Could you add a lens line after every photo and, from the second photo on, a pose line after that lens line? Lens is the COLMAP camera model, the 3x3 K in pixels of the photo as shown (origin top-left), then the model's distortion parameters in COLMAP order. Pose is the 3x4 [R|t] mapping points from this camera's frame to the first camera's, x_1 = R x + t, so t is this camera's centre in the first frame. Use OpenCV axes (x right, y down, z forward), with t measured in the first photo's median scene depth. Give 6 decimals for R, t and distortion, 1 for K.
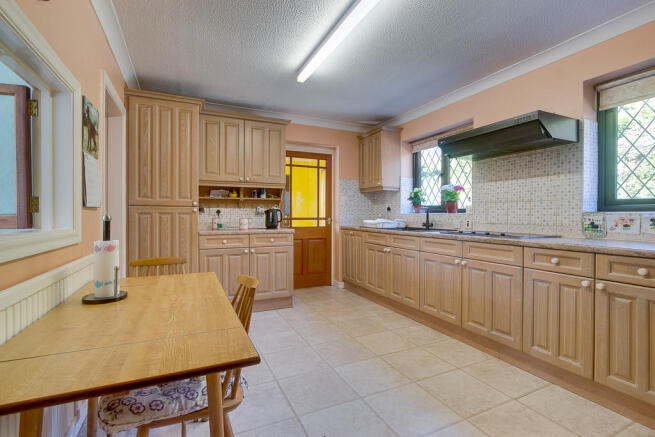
lens RADIAL K [[307.9, 0, 331.4], [0, 307.9, 215.4], [0, 0, 1]] dist [-0.004154, -0.000218]
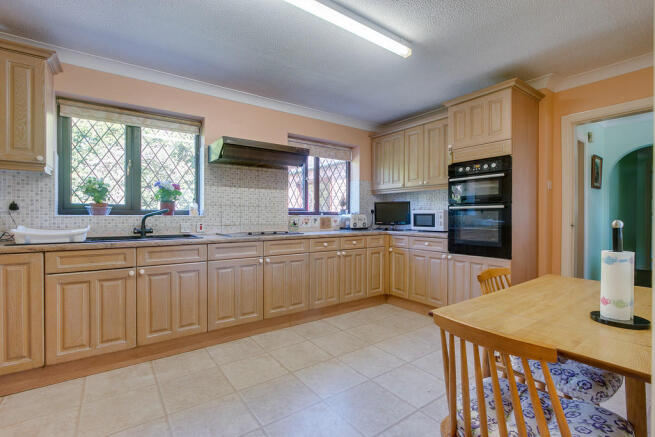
lens RADIAL K [[307.9, 0, 332.2], [0, 307.9, 219.0], [0, 0, 1]] dist [-0.004154, -0.000218]
pose [[-0.192584, -0.009065, 0.981239, -0.647222], [0.004400, 0.999939, 0.010101, -0.005428], [-0.981271, 0.006263, -0.192533, 0.893700]]
